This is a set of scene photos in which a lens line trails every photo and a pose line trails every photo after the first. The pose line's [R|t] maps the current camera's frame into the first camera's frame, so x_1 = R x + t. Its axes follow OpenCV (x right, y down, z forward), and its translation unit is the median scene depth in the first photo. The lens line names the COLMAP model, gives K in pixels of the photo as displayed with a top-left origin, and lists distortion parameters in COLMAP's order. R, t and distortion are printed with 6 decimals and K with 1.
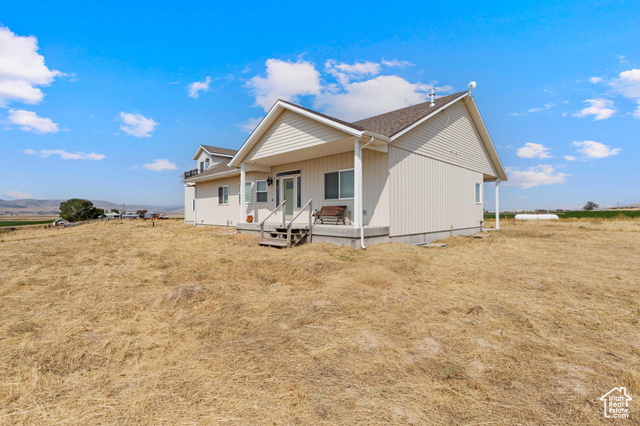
lens RADIAL K [[289.4, 0, 319.0], [0, 289.4, 209.6], [0, 0, 1]] dist [0.003553, -0.000308]
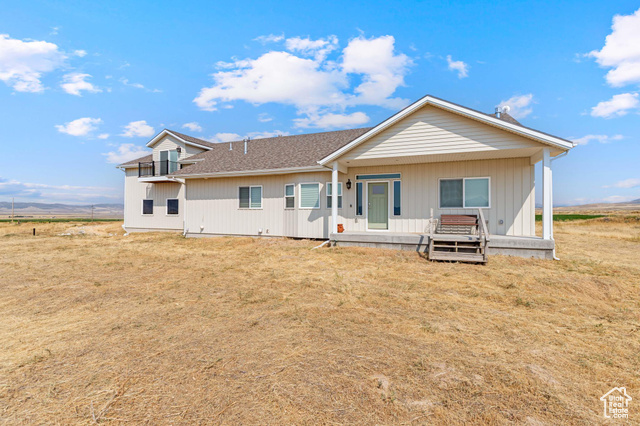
lens RADIAL K [[289.4, 0, 320.2], [0, 289.4, 213.6], [0, 0, 1]] dist [0.003553, -0.000308]
pose [[0.921075, 0.004265, 0.389363, -0.874432], [-0.008335, 0.999927, 0.008763, -0.024812], [-0.389297, -0.011317, 0.921043, 0.345460]]
